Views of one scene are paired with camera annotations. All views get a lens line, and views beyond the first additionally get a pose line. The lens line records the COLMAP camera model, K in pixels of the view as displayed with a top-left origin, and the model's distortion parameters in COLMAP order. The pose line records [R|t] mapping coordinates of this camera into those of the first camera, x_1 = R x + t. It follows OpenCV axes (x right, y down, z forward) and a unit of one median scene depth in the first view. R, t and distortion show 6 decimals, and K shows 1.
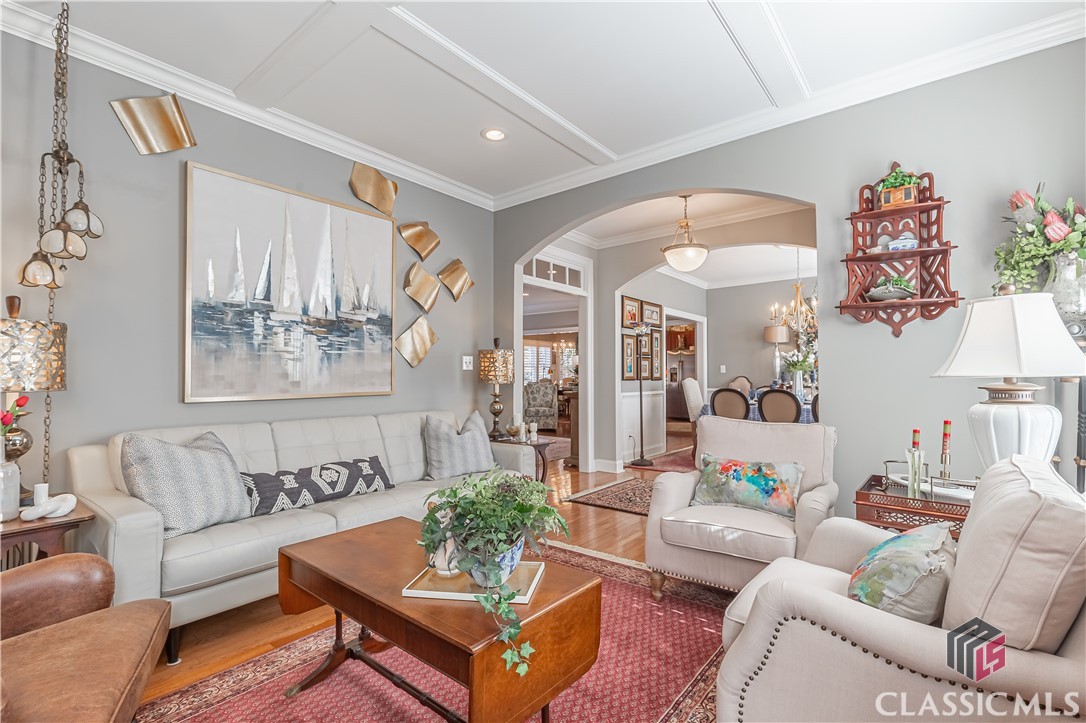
lens RADIAL K [[490.9, 0, 539.6], [0, 490.9, 368.7], [0, 0, 1]] dist [-0.000016, -0.000026]
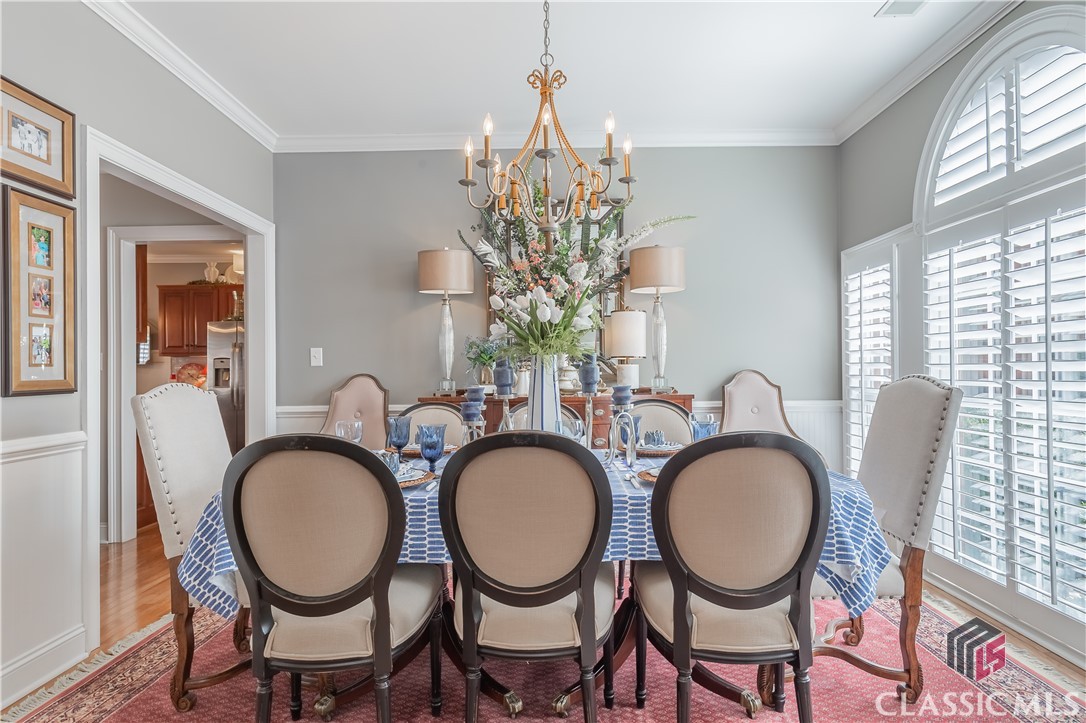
lens RADIAL K [[605.1, 0, 543.2], [0, 605.1, 374.0], [0, 0, 1]] dist [0.001001, 0.000101]
pose [[0.782266, -0.002567, 0.622940, 0.249001], [-0.006631, 0.999901, 0.012448, 0.007548], [-0.622910, -0.013869, 0.782171, 0.592356]]
